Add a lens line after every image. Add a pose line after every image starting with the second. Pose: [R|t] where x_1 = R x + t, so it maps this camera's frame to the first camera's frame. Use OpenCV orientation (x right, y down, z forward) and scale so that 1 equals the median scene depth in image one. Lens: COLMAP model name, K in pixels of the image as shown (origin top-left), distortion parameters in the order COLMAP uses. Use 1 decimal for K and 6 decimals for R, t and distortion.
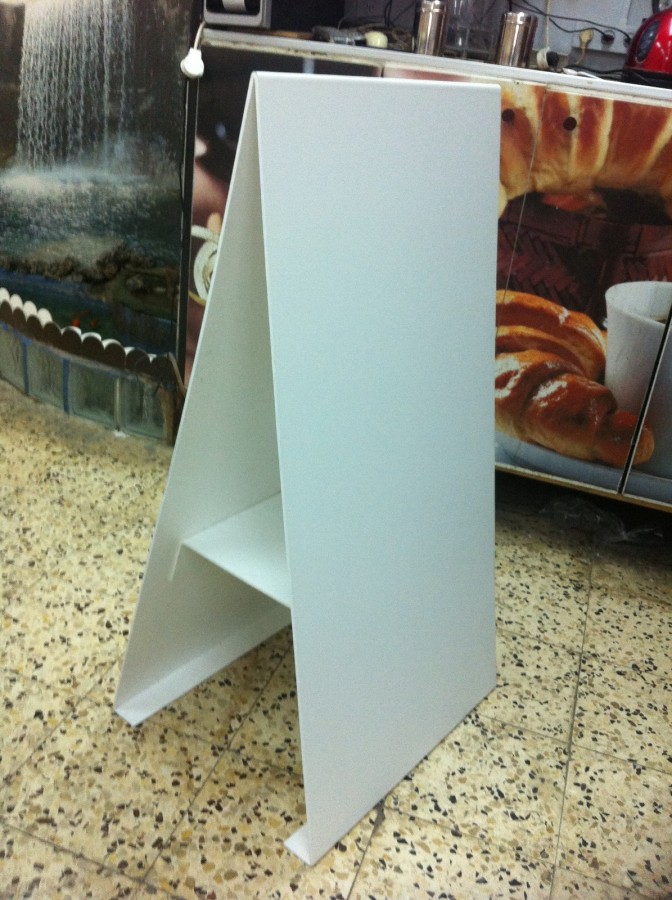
lens RADIAL K [[867.6, 0, 332.0], [0, 867.6, 568.4], [0, 0, 1]] dist [-0.013928, -0.022037]
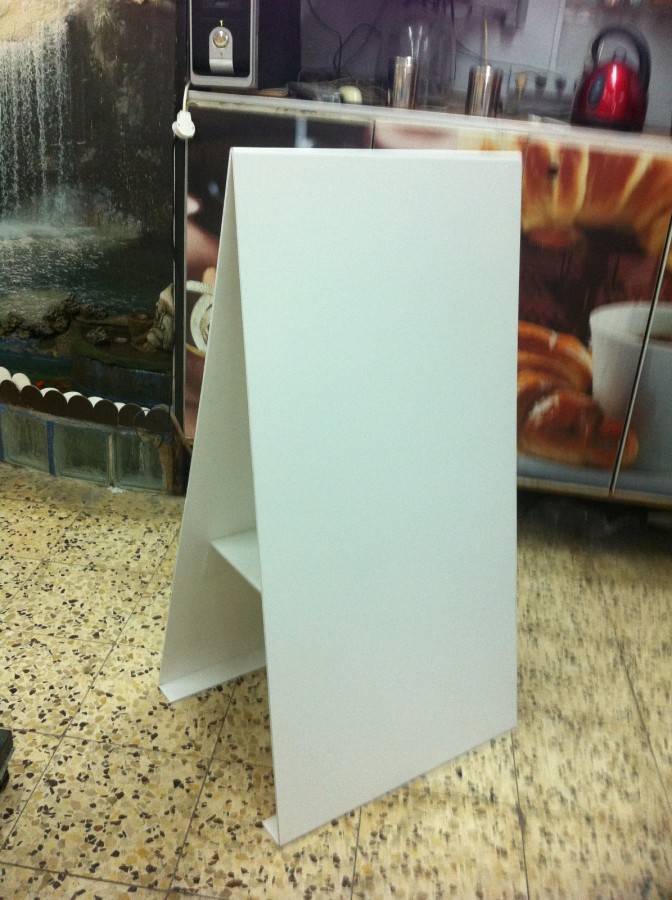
lens RADIAL K [[867.6, 0, 332.0], [0, 867.6, 568.4], [0, 0, 1]] dist [-0.013928, -0.022037]
pose [[0.971496, -0.138312, 0.192524, -0.231484], [0.138556, 0.990279, 0.012261, -0.048822], [-0.192348, 0.014764, 0.981216, -0.025327]]
